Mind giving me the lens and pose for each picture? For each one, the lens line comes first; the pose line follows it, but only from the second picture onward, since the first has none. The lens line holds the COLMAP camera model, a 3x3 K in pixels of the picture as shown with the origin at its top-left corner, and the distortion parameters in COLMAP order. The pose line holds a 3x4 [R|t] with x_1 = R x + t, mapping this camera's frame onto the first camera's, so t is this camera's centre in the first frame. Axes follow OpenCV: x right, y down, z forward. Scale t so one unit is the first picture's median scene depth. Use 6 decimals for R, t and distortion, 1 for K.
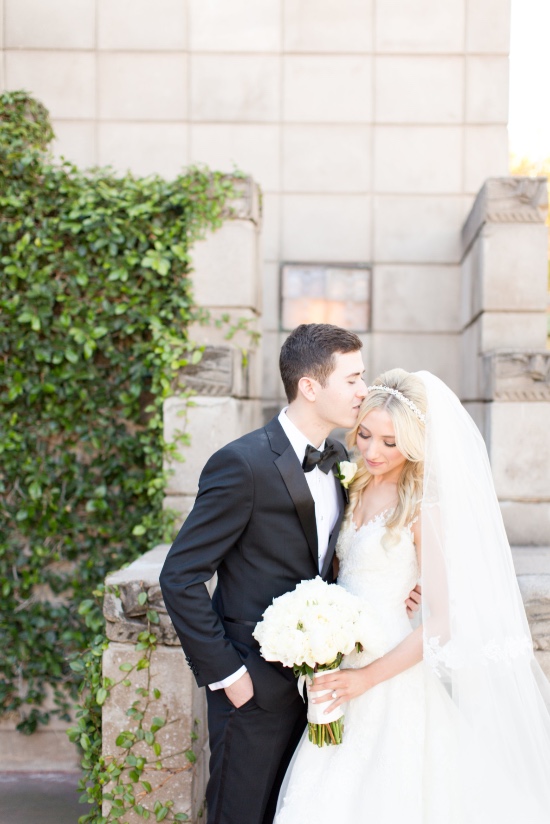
lens RADIAL K [[1217.4, 0, 364.0], [0, 1217.4, 466.3], [0, 0, 1]] dist [0.011012, 0.009676]
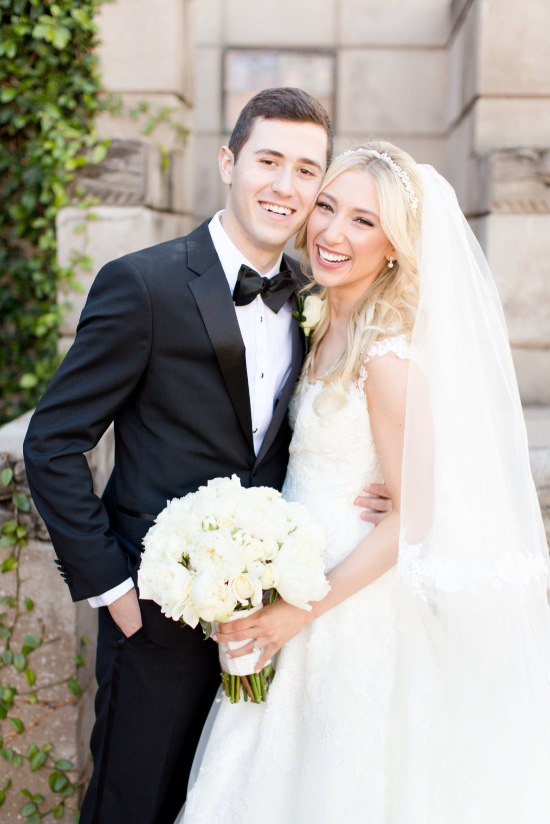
lens RADIAL K [[1280.4, 0, 271.8], [0, 1280.4, 447.5], [0, 0, 1]] dist [0.007704, 0.048111]
pose [[0.998730, 0.010888, -0.049202, 0.010649], [-0.005485, 0.994067, 0.108630, 0.004486], [0.050093, -0.108223, 0.992864, 0.172888]]
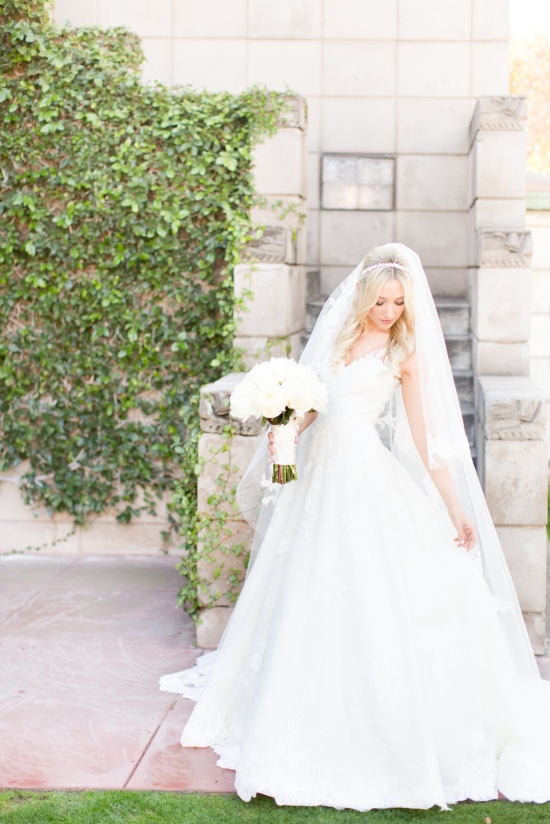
lens RADIAL K [[1290.3, 0, 380.1], [0, 1290.3, 318.0], [0, 0, 1]] dist [0.002427, 0.060600]
pose [[0.999780, 0.004269, -0.020542, 0.023311], [-0.004547, 0.999898, -0.013530, 0.019632], [0.020482, 0.013620, 0.999697, -0.379929]]
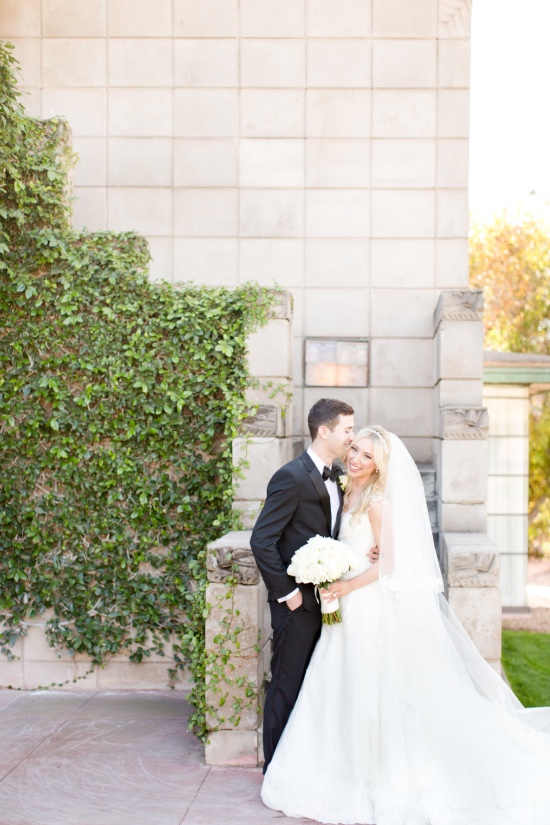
lens RADIAL K [[1218.8, 0, 364.1], [0, 1218.8, 466.9], [0, 0, 1]] dist [0.011012, 0.009676]
pose [[0.999938, -0.002490, -0.010853, 0.019675], [0.002271, 0.999795, -0.020117, 0.011658], [0.010901, 0.020091, 0.999739, -0.511306]]
